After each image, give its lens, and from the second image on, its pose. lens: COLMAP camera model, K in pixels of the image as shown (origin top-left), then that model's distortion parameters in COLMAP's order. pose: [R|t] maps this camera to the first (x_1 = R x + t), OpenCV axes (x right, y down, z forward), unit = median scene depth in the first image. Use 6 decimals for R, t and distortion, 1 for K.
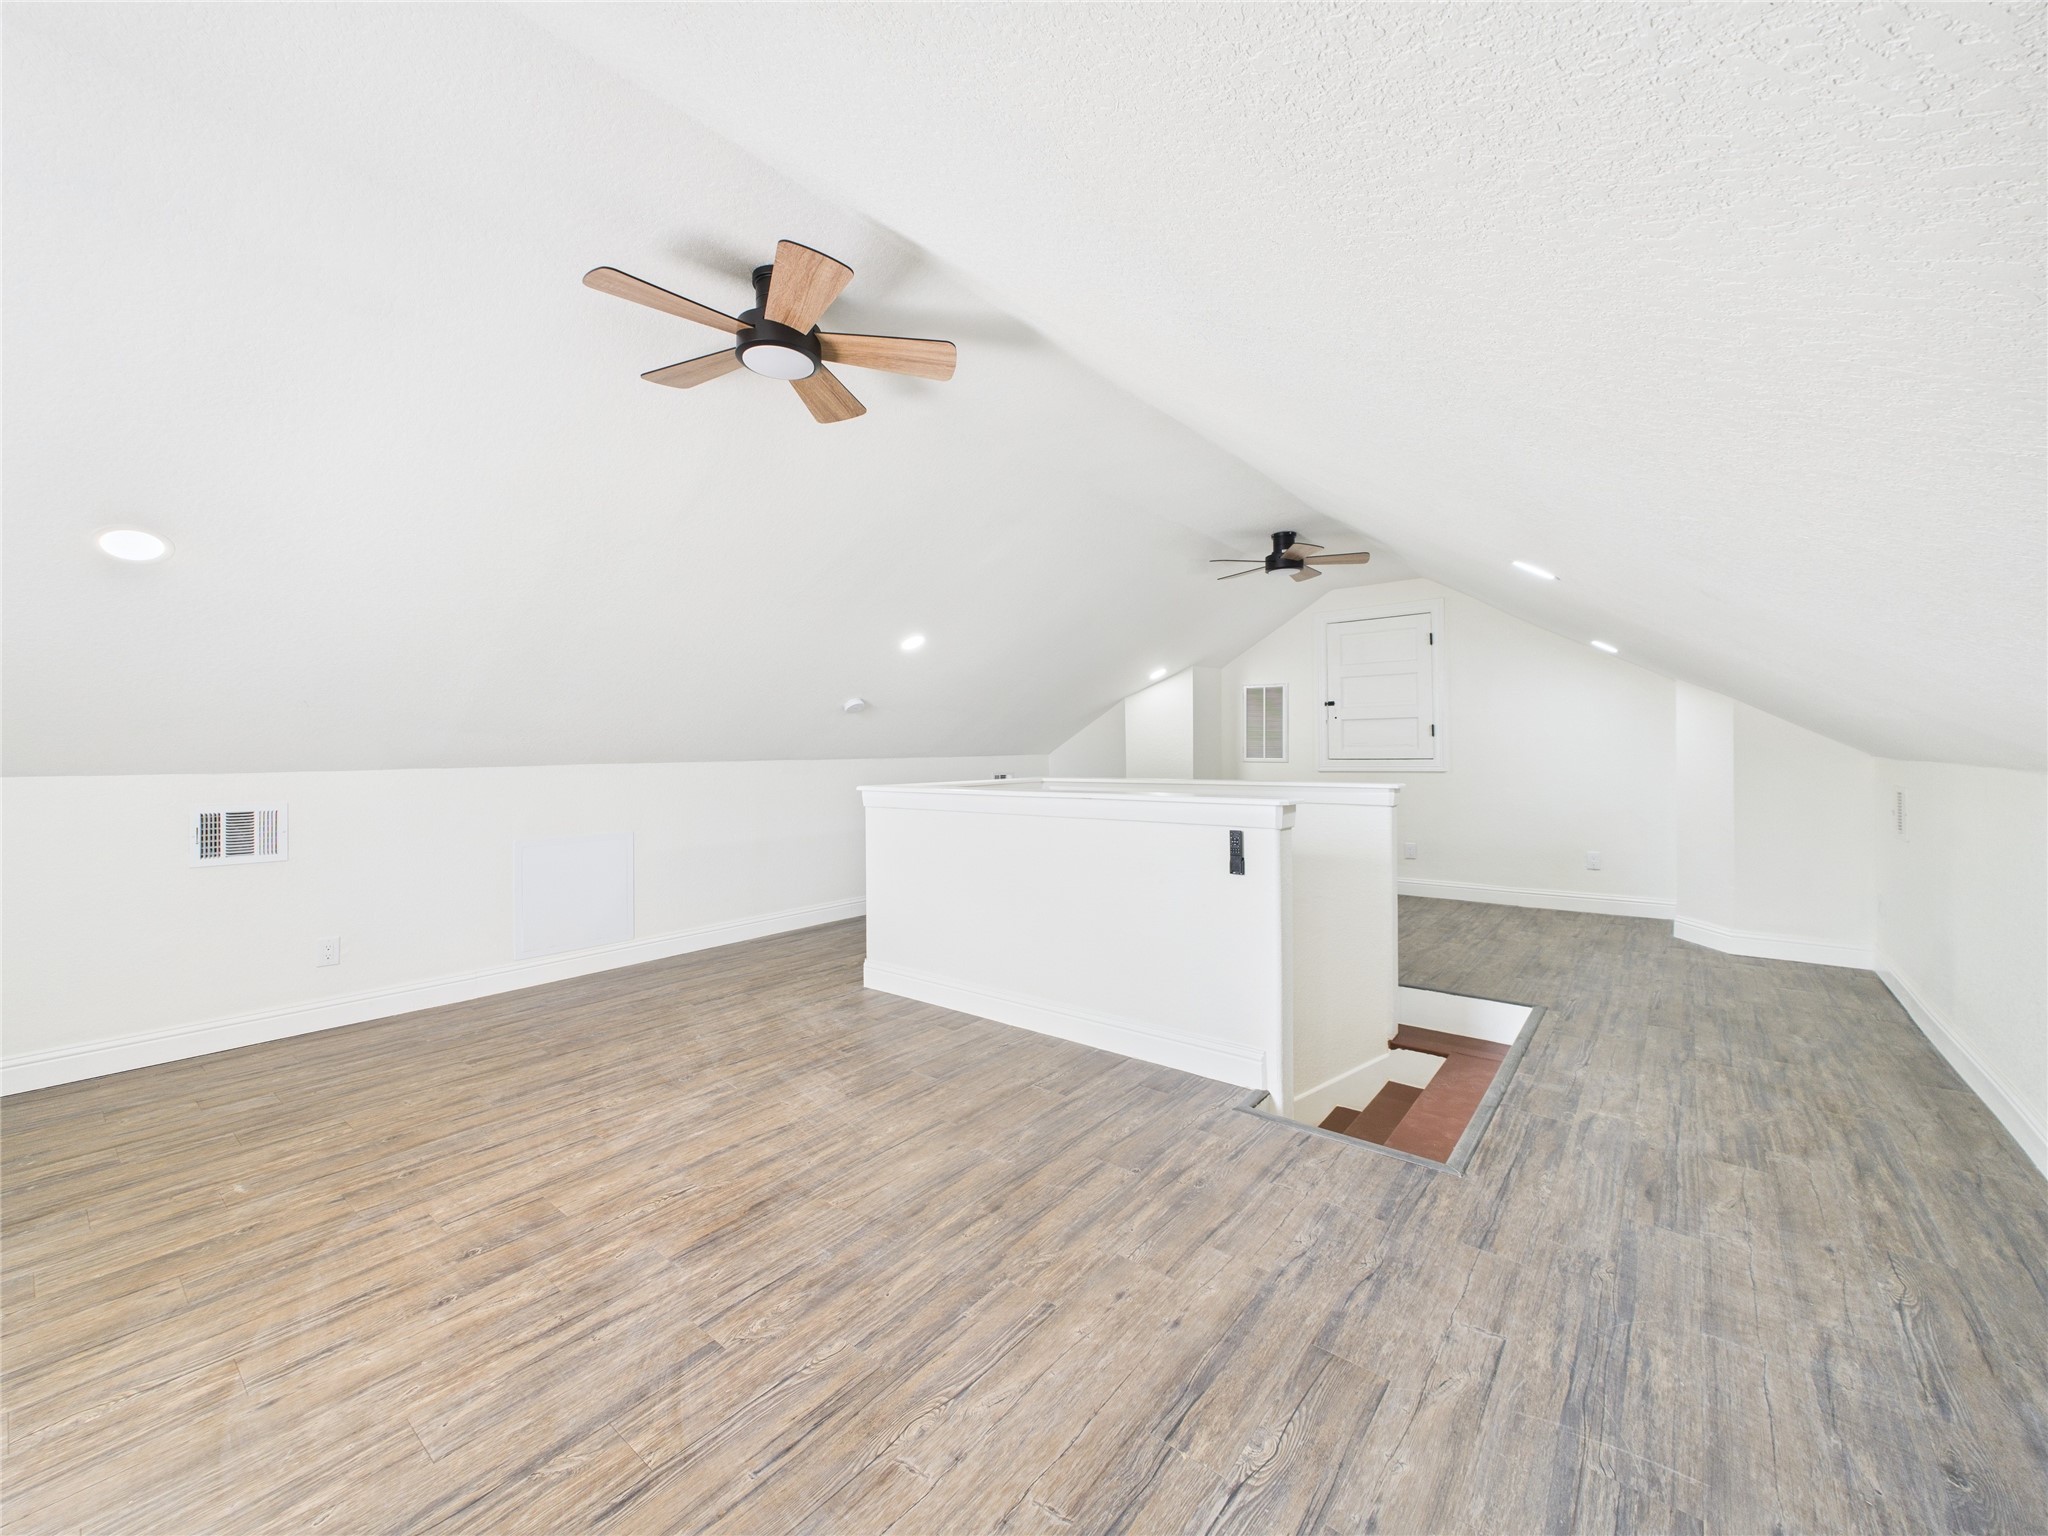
lens RADIAL K [[820.5, 0, 1023.8], [0, 820.5, 753.4], [0, 0, 1]] dist [-0.000291, -0.000006]
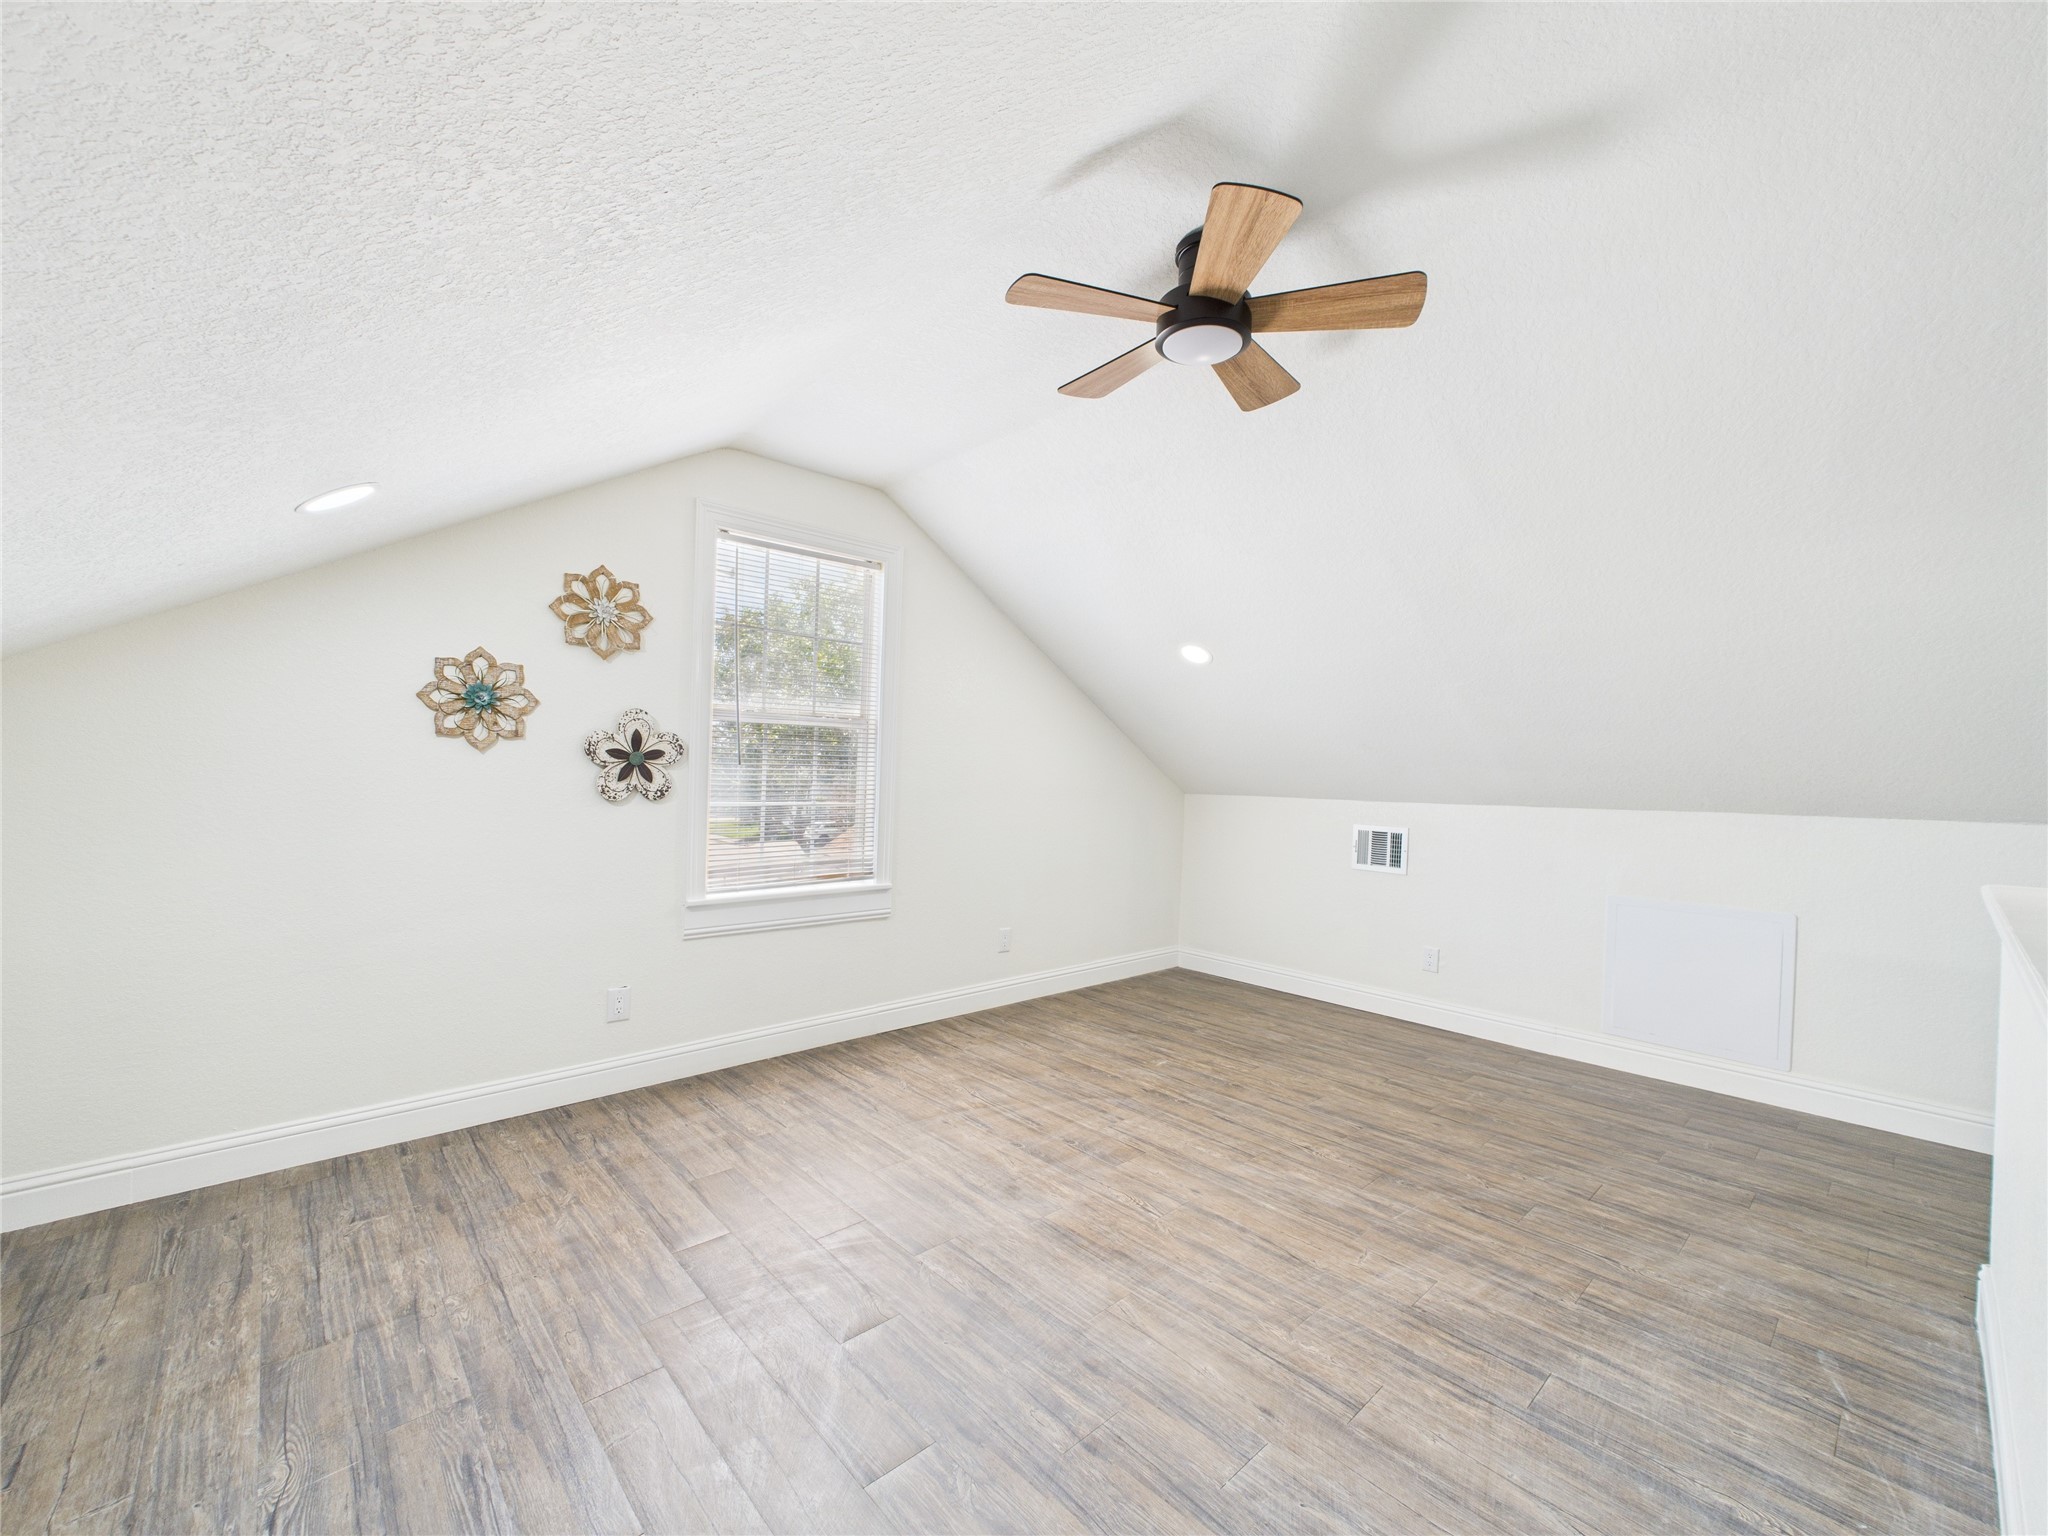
lens RADIAL K [[820.5, 0, 1023.8], [0, 820.5, 753.4], [0, 0, 1]] dist [-0.000291, -0.000006]
pose [[-0.151897, -0.022269, -0.988145, 0.506997], [-0.027536, 0.999453, -0.018291, -0.015081], [0.988013, 0.024432, -0.152427, 0.778105]]
